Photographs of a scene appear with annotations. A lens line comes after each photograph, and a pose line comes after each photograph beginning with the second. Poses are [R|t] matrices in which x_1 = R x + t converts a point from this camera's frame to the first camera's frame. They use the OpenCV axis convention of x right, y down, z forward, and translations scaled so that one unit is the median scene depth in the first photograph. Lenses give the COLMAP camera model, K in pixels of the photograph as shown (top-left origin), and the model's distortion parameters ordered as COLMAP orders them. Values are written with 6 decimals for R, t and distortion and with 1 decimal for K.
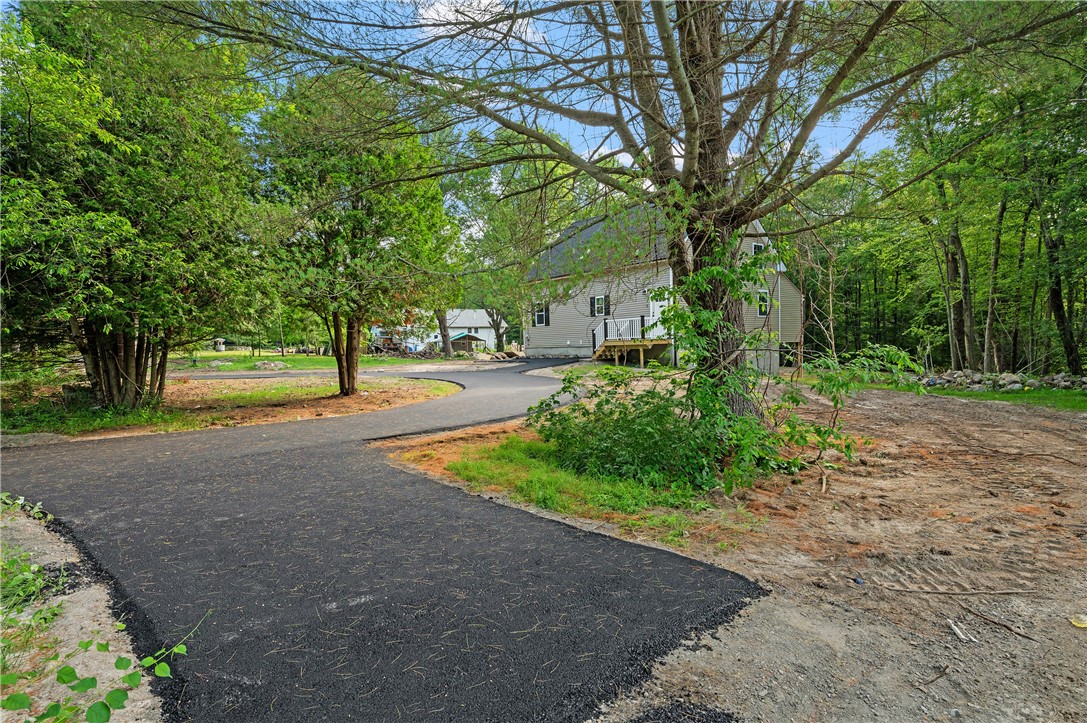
lens RADIAL K [[587.4, 0, 543.5], [0, 587.4, 361.5], [0, 0, 1]] dist [0.006972, -0.000747]
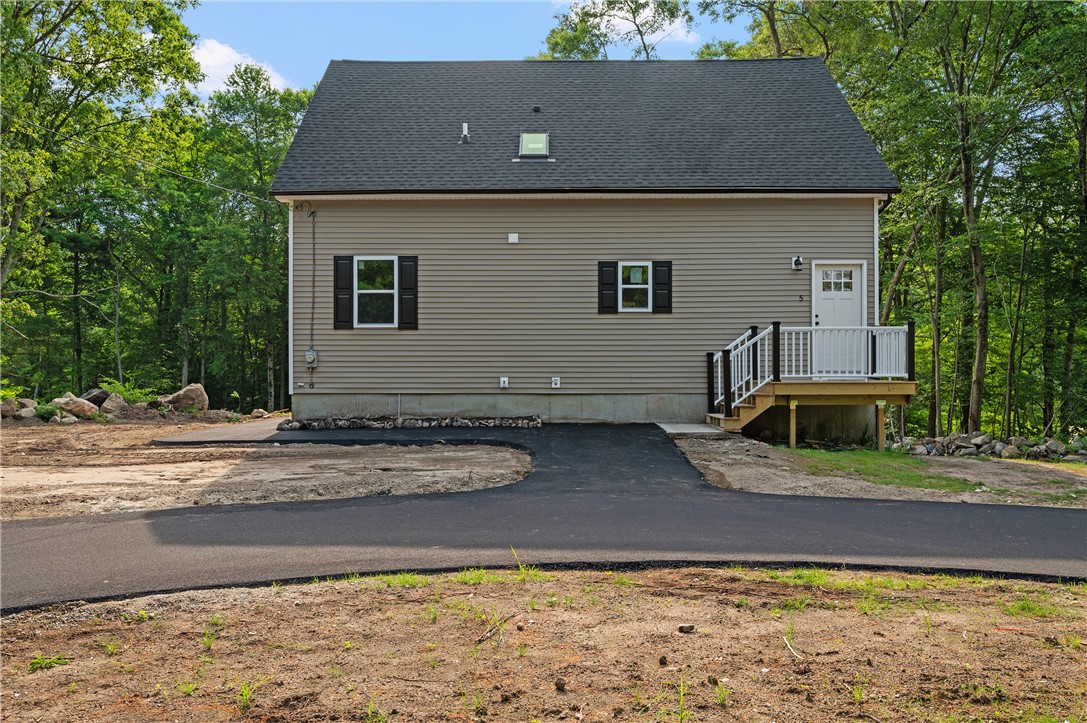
lens RADIAL K [[875.2, 0, 543.5], [0, 875.2, 361.5], [0, 0, 1]] dist [0.007334, 0.000729]
pose [[0.612041, 0.032434, 0.790161, -0.415671], [0.004995, 0.998980, -0.044874, -0.023325], [-0.790810, 0.031411, 0.611255, 0.756492]]
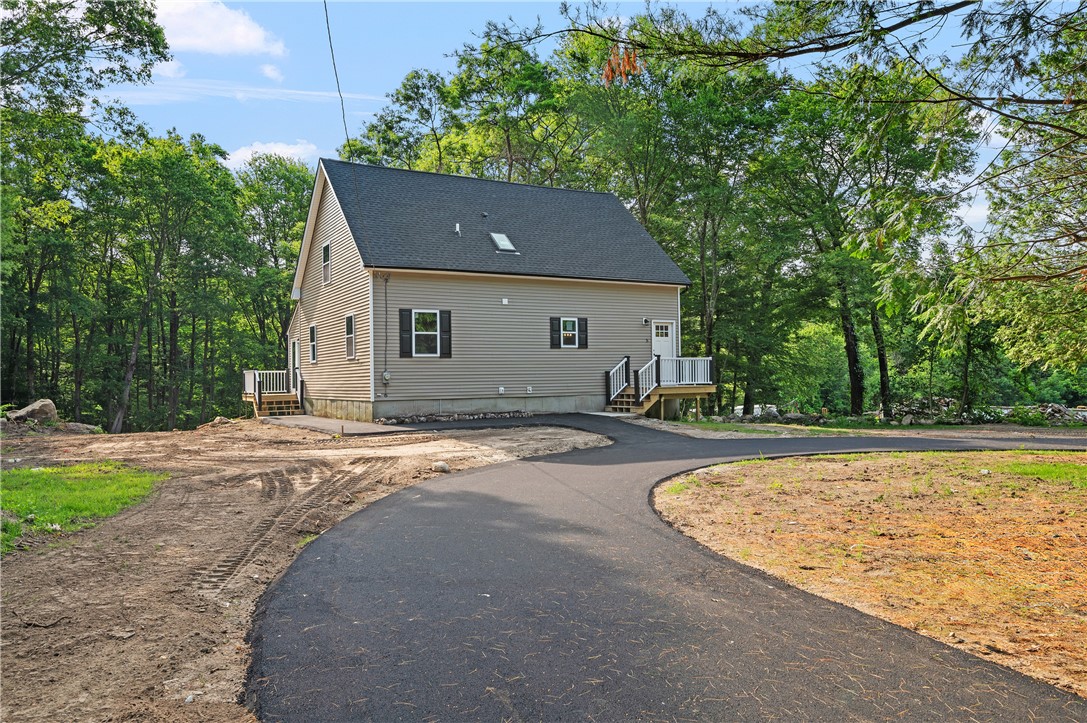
lens RADIAL K [[797.7, 0, 543.5], [0, 797.7, 361.5], [0, 0, 1]] dist [0.005536, 0.002715]
pose [[0.124034, 0.041989, 0.991389, -0.835077], [0.035335, 0.998284, -0.046702, -0.025342], [-0.991649, 0.040823, 0.122337, 0.992995]]
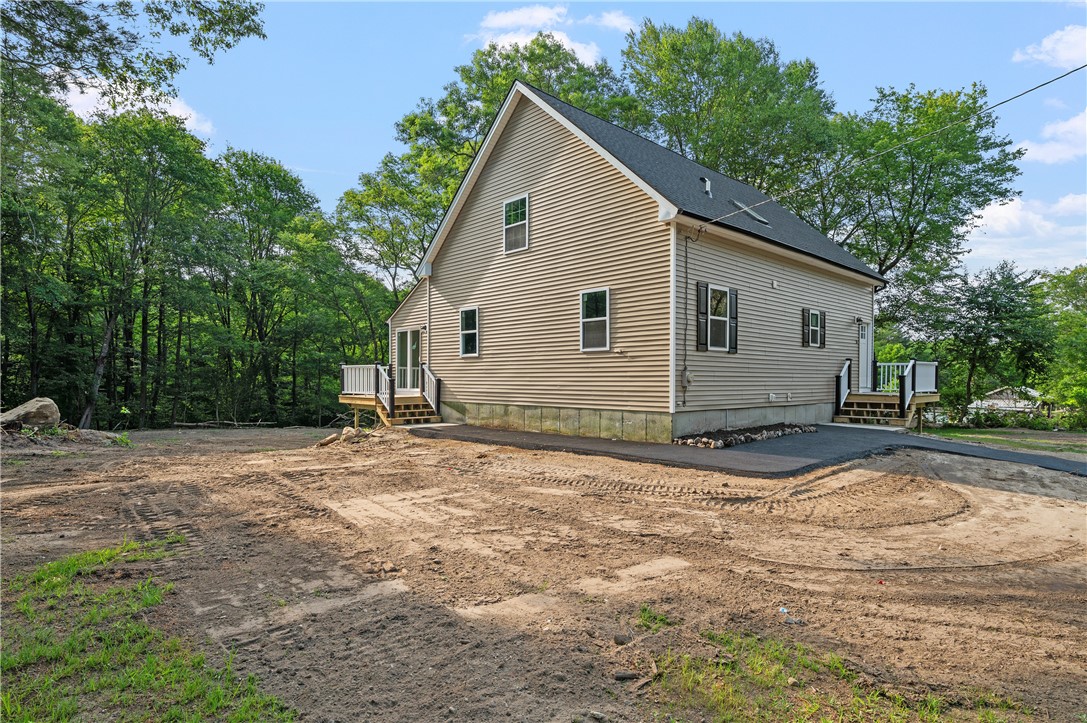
lens RADIAL K [[596.2, 0, 542.2], [0, 596.2, 384.7], [0, 0, 1]] dist [0.001431, -0.000005]
pose [[-0.109378, 0.013696, 0.993906, -0.451521], [0.022753, 0.999678, -0.011272, -0.046188], [-0.993740, 0.021382, -0.109655, 1.408715]]
